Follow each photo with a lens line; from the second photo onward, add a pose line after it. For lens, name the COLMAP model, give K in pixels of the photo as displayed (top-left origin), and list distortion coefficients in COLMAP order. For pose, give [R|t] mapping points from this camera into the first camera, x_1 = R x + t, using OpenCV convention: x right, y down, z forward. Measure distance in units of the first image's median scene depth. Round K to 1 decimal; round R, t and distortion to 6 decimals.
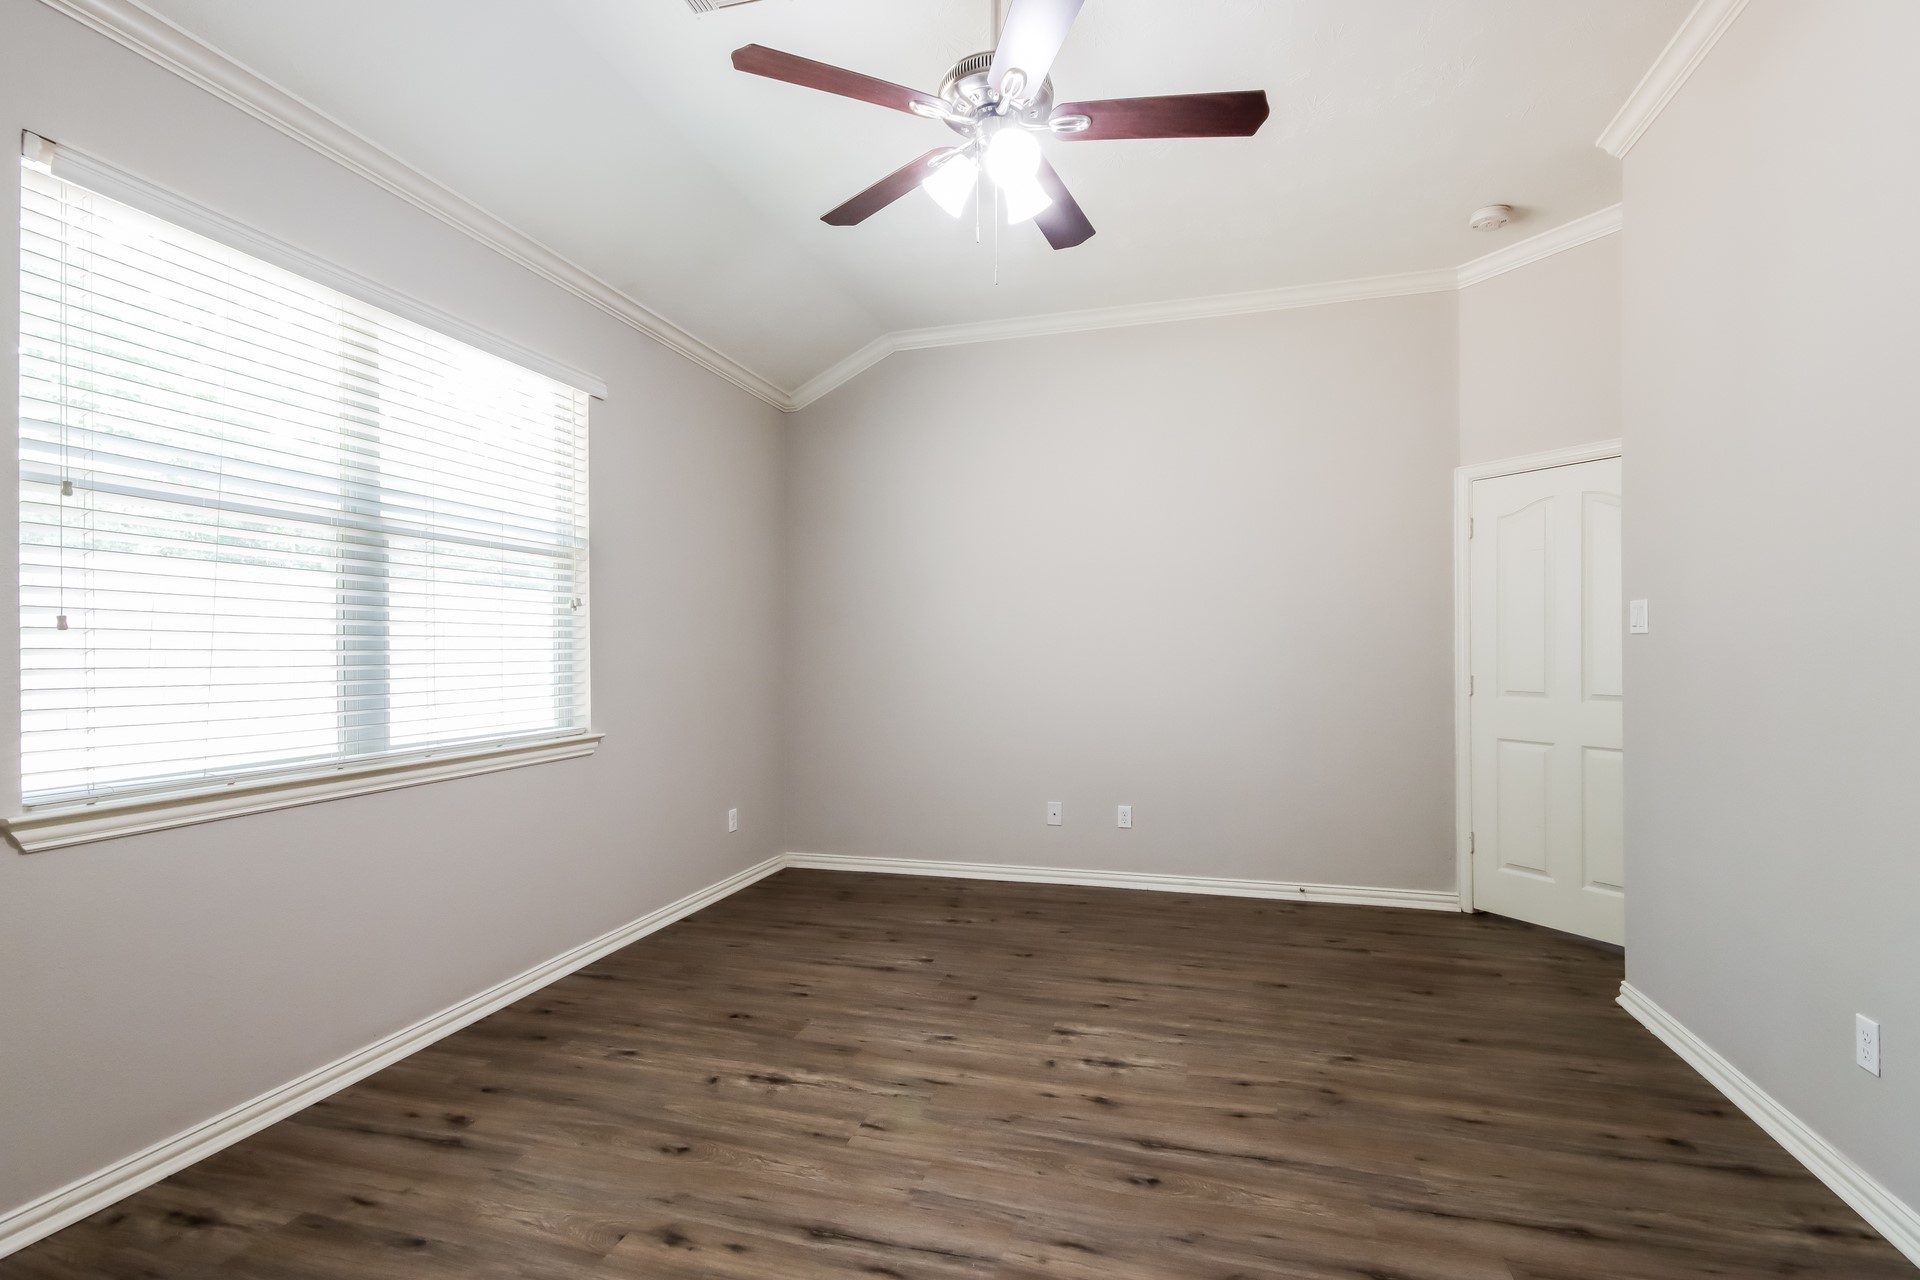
lens RADIAL K [[905.9, 0, 970.5], [0, 905.9, 647.3], [0, 0, 1]] dist [0.022018, -0.000899]
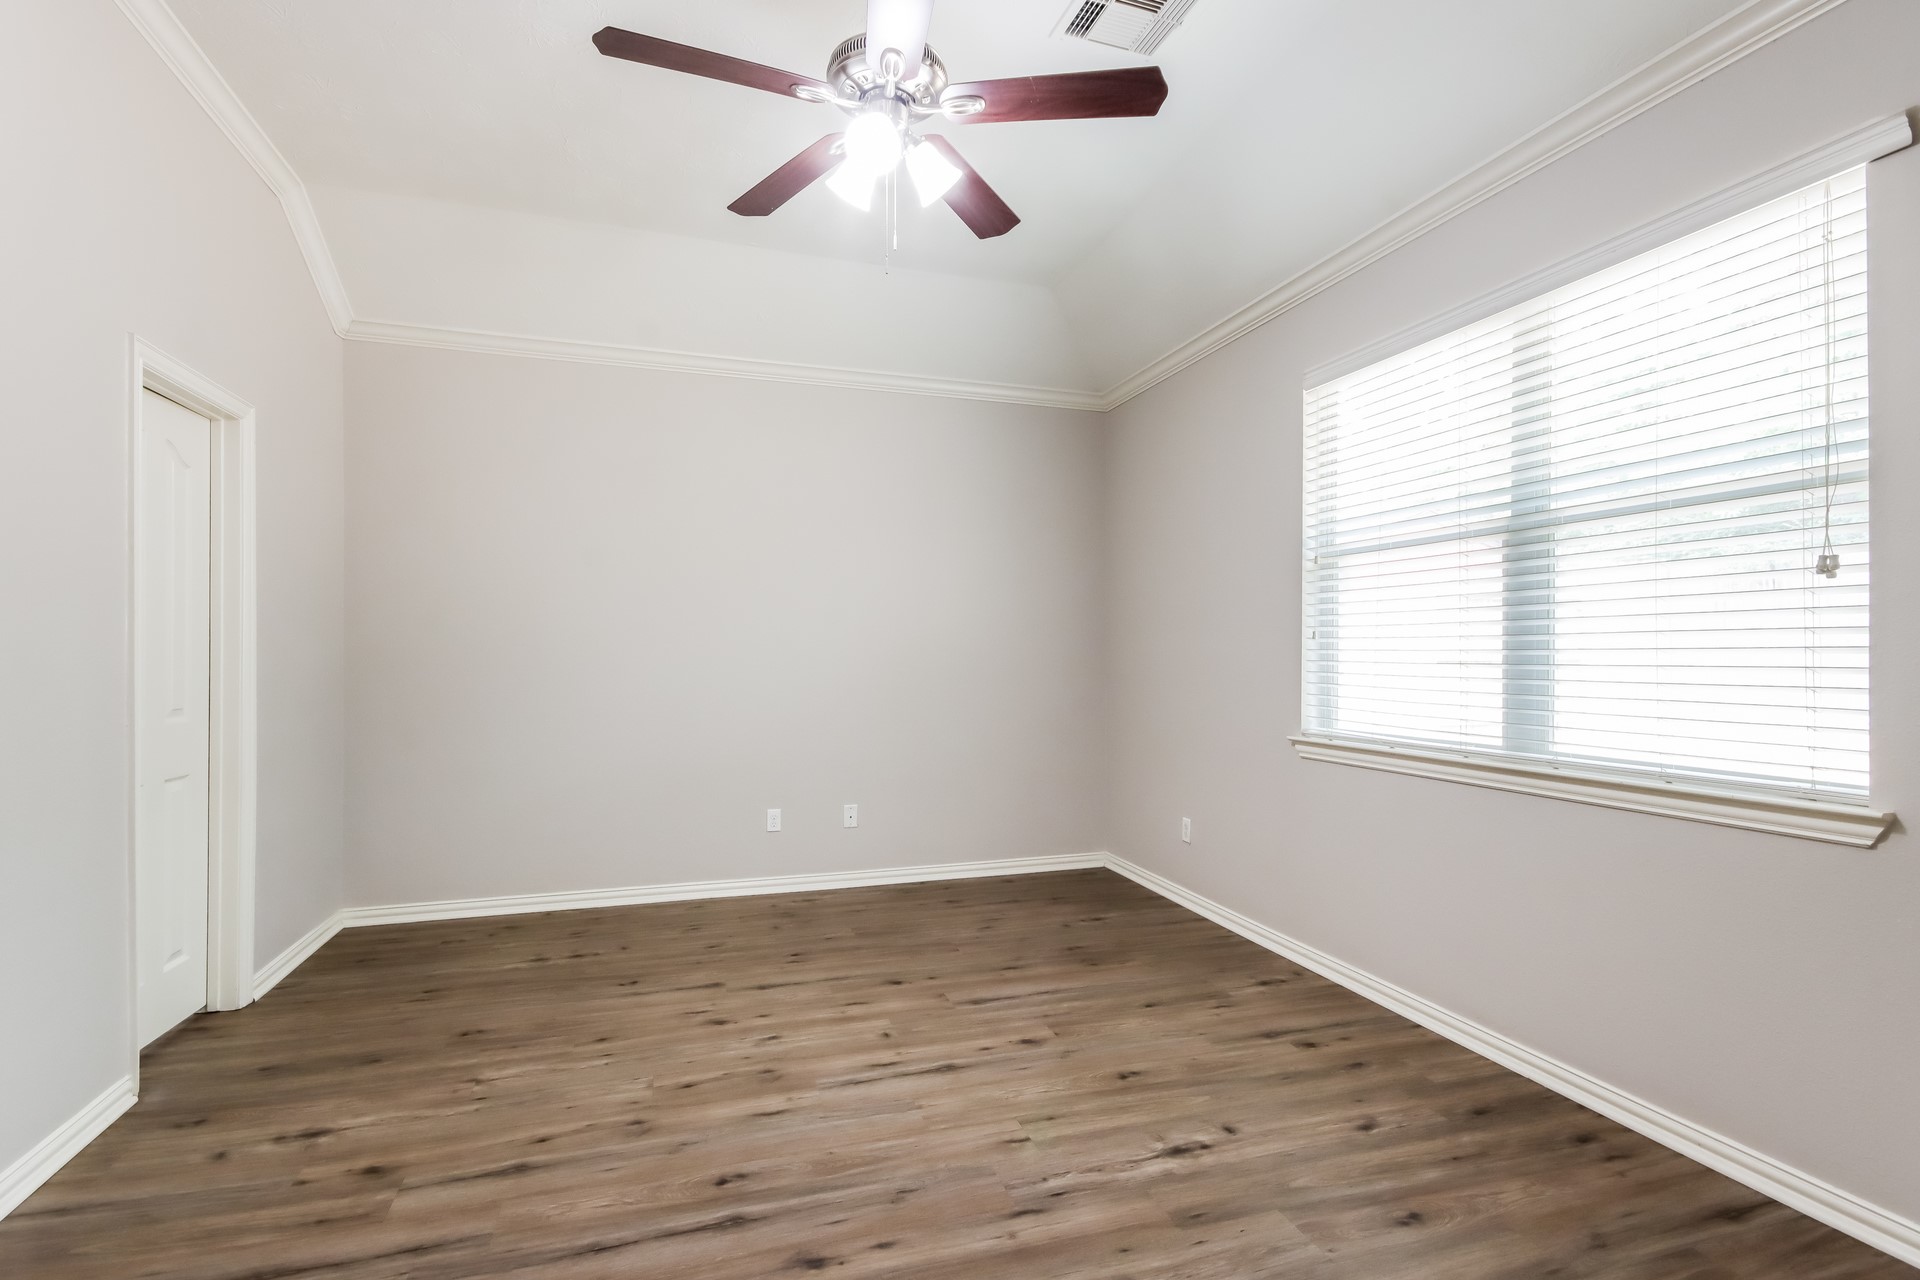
lens RADIAL K [[905.9, 0, 970.5], [0, 905.9, 647.3], [0, 0, 1]] dist [0.022018, -0.000899]
pose [[-0.831402, -0.000207, -0.555672, 0.488255], [0.003499, 0.999978, -0.005609, 0.004584], [0.555661, -0.006608, -0.831383, 1.830272]]
